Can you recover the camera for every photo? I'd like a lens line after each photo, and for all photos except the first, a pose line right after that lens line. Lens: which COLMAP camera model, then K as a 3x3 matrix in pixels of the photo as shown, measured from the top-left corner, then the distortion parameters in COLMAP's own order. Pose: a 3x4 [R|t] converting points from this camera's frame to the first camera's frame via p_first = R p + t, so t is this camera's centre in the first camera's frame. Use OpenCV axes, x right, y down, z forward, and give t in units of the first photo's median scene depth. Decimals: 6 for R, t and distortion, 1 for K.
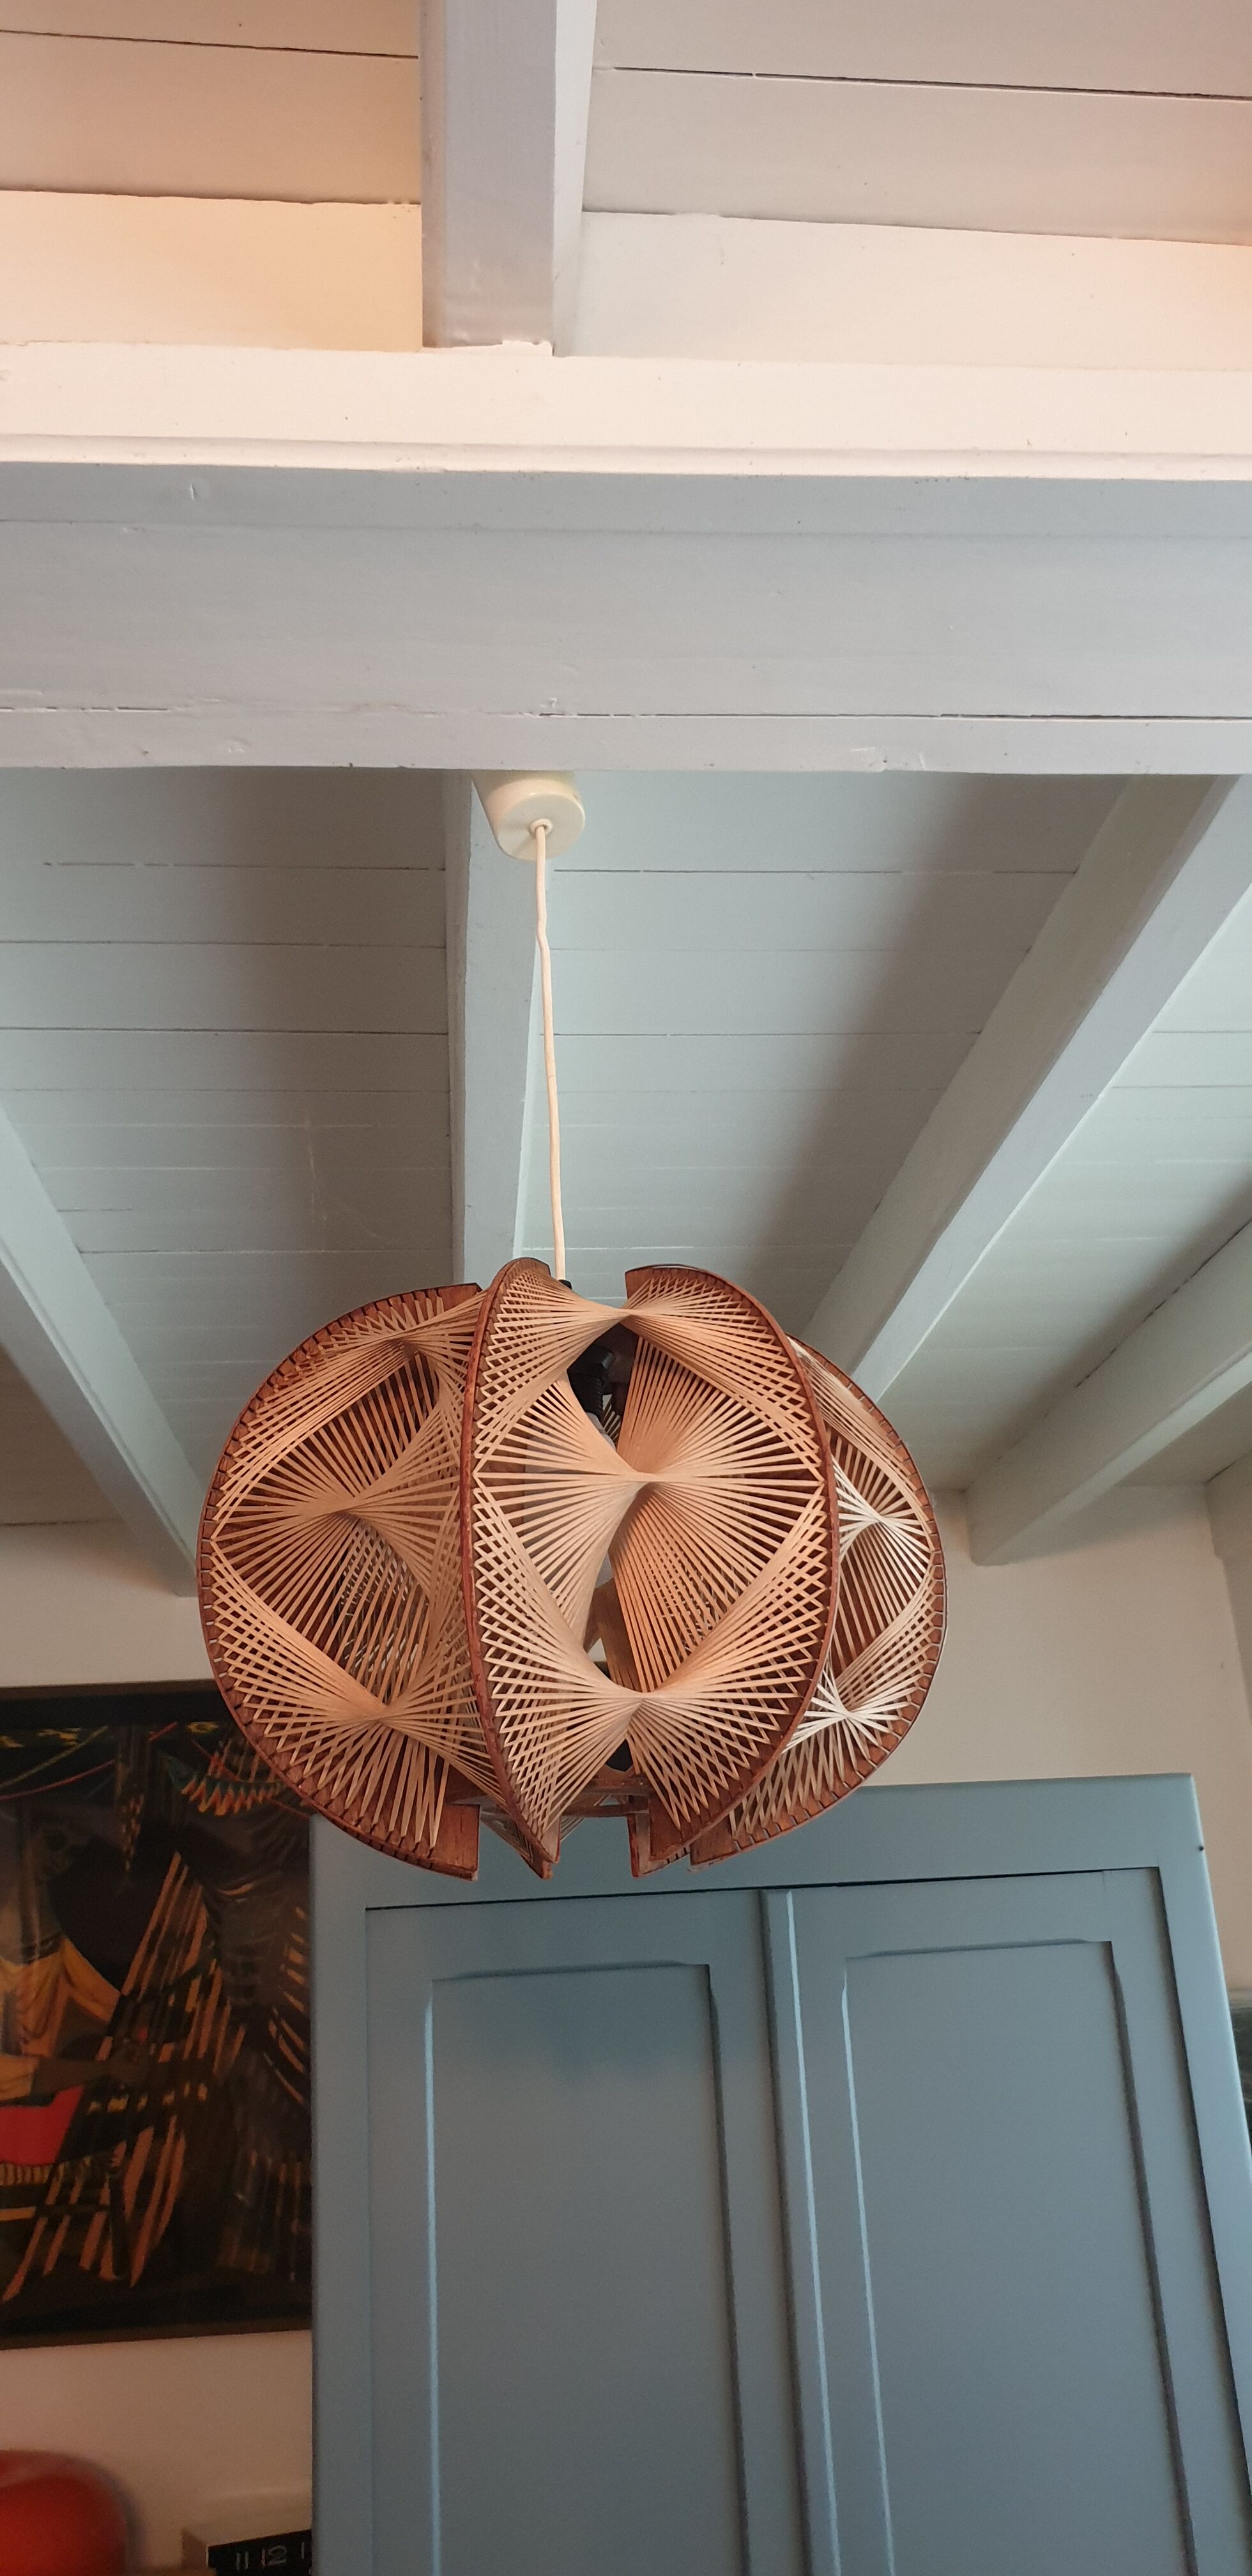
lens RADIAL K [[2034.8, 0, 616.0], [0, 2034.8, 1292.2], [0, 0, 1]] dist [0.315097, -0.830151]
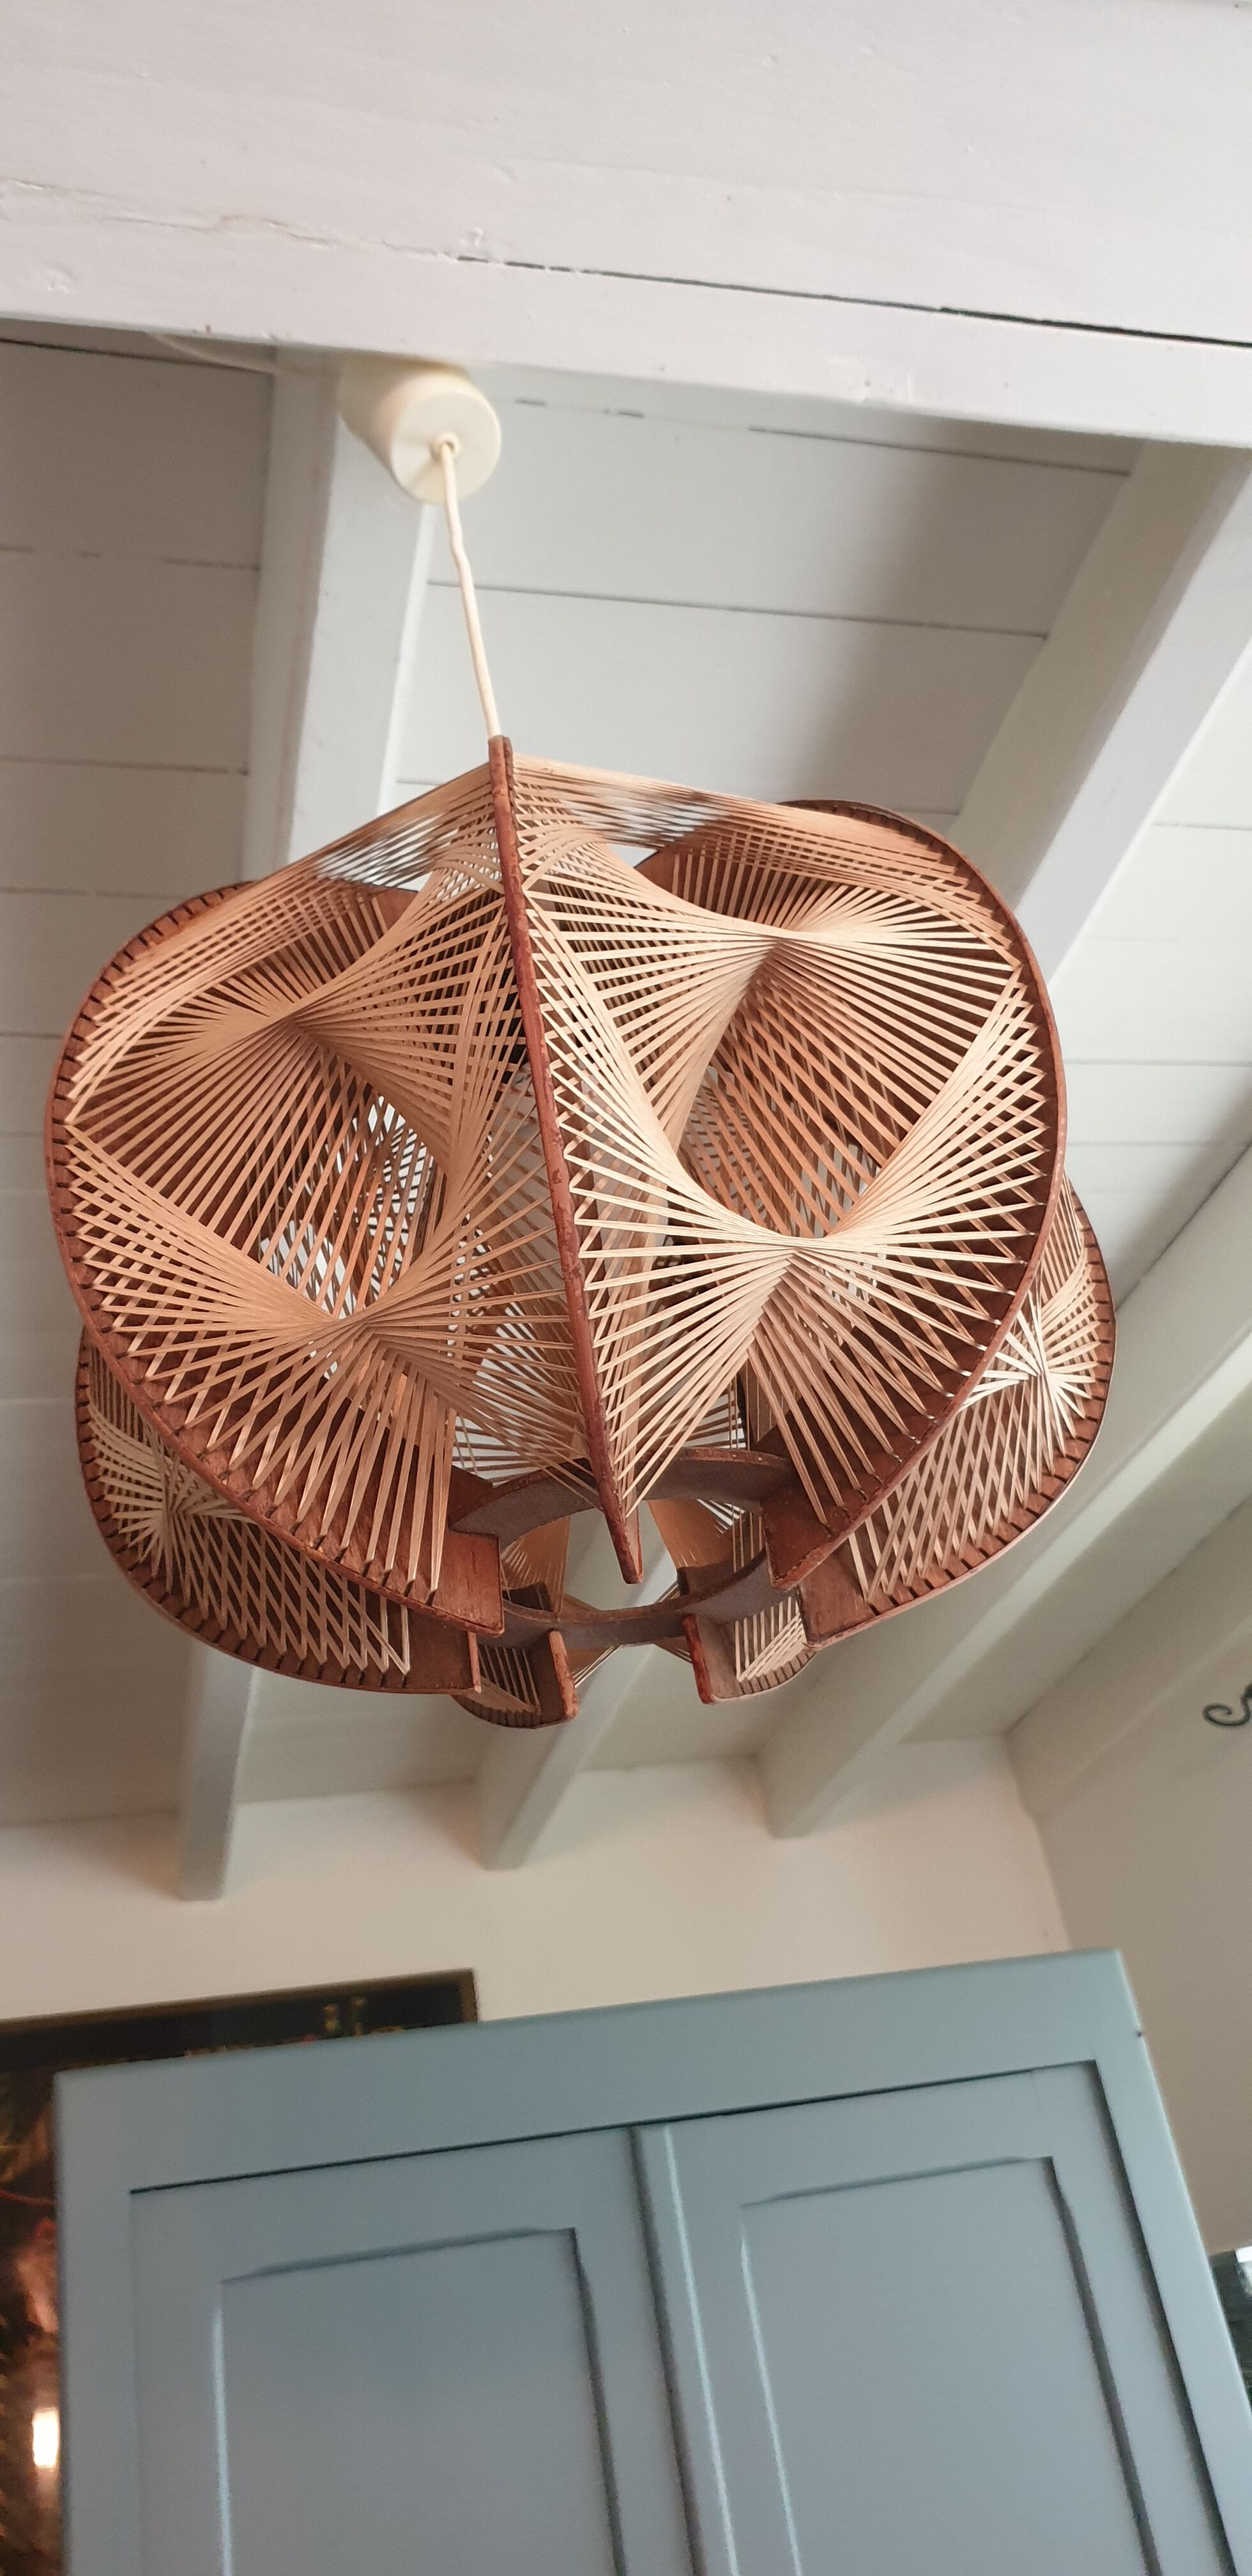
lens RADIAL K [[2034.8, 0, 616.0], [0, 2034.8, 1292.2], [0, 0, 1]] dist [0.315097, -0.830151]
pose [[0.986417, -0.021780, 0.162812, -0.135975], [0.055131, 0.977575, -0.203241, 0.314483], [-0.154734, 0.209457, 0.965497, 0.372602]]
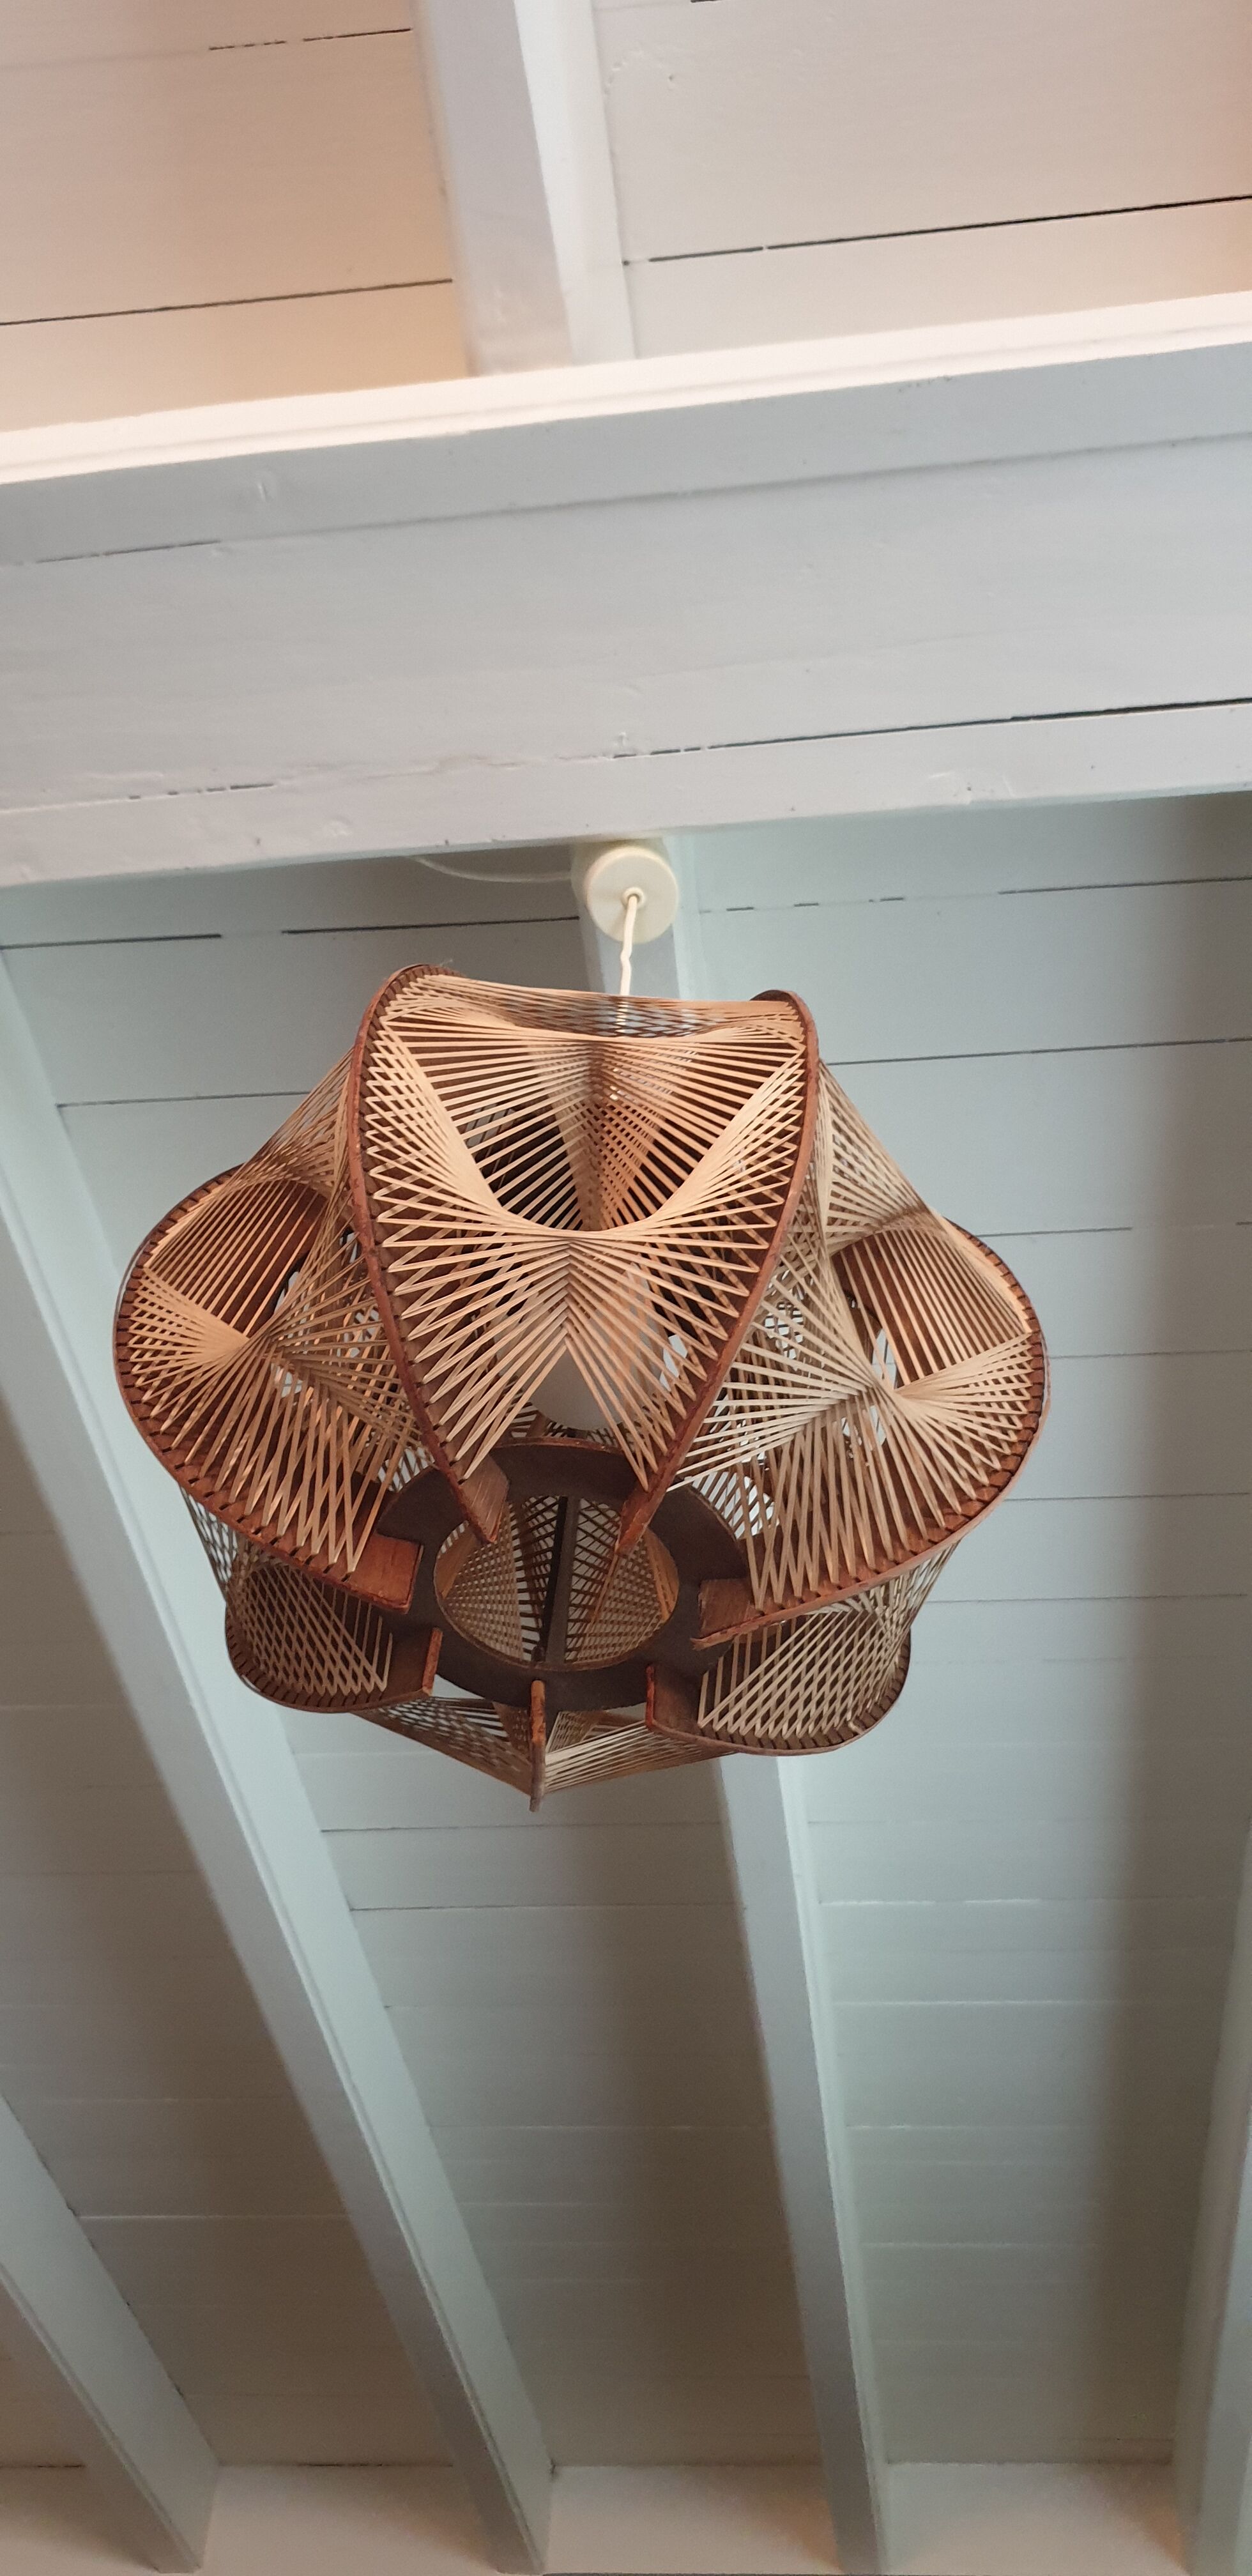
lens RADIAL K [[2034.8, 0, 616.0], [0, 2034.8, 1292.2], [0, 0, 1]] dist [0.315097, -0.830151]
pose [[0.973594, -0.097594, -0.206373, 0.182200], [-0.027298, 0.847754, -0.529687, 0.597402], [0.226648, 0.521334, 0.822704, 0.331429]]
